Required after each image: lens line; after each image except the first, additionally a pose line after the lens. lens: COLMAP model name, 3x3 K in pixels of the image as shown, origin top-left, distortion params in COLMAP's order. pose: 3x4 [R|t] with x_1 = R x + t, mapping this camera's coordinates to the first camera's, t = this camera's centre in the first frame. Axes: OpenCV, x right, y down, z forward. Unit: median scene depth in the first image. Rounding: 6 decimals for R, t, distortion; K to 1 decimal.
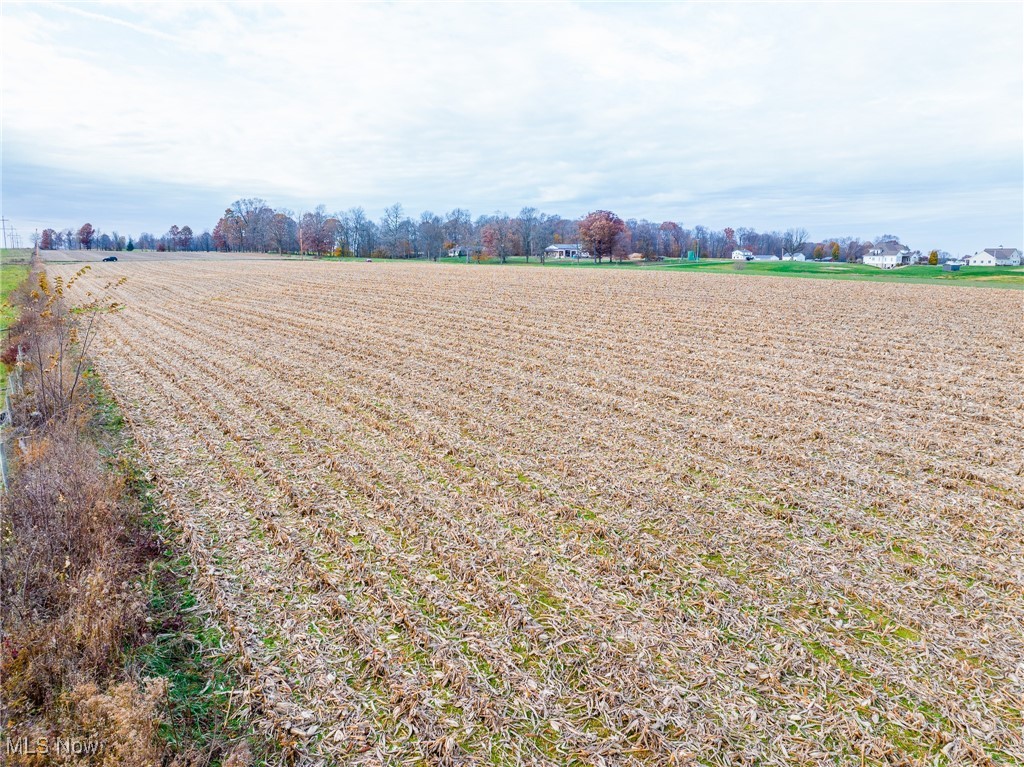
lens RADIAL K [[718.4, 0, 517.4], [0, 718.4, 380.2], [0, 0, 1]] dist [-0.043141, 0.006904]
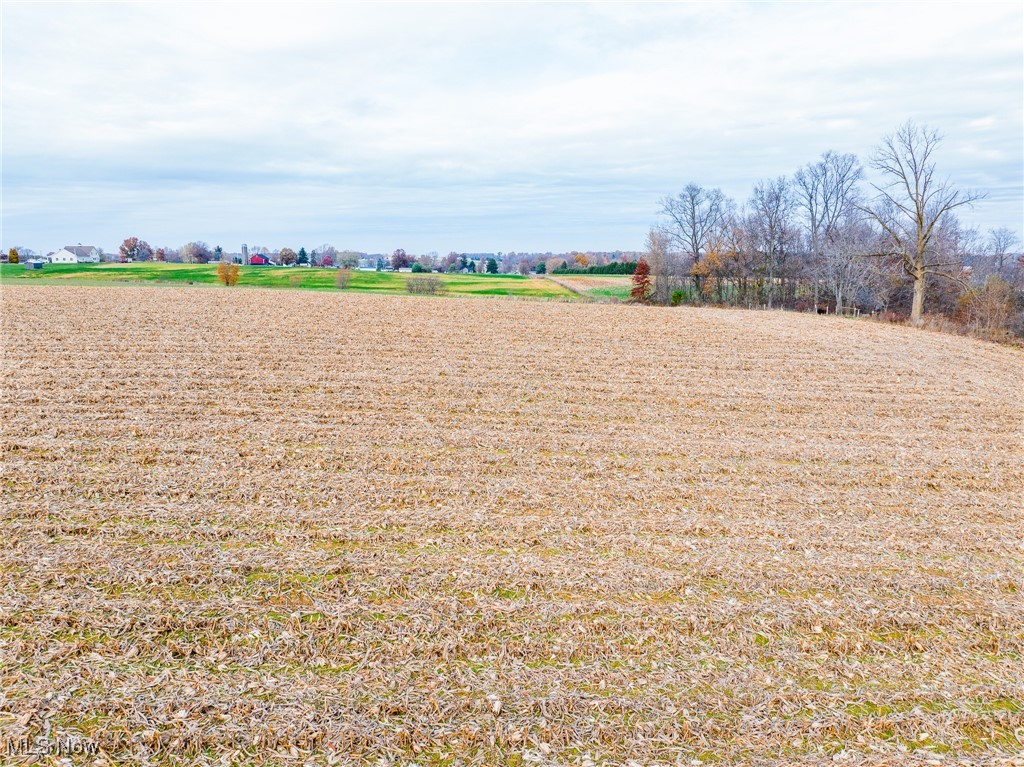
lens RADIAL K [[718.4, 0, 517.4], [0, 718.4, 380.2], [0, 0, 1]] dist [-0.043141, 0.006904]
pose [[0.422697, -0.150046, 0.893763, -0.030205], [0.145864, 0.984605, 0.096311, 0.016278], [-0.894455, 0.089658, 0.438076, -0.161102]]
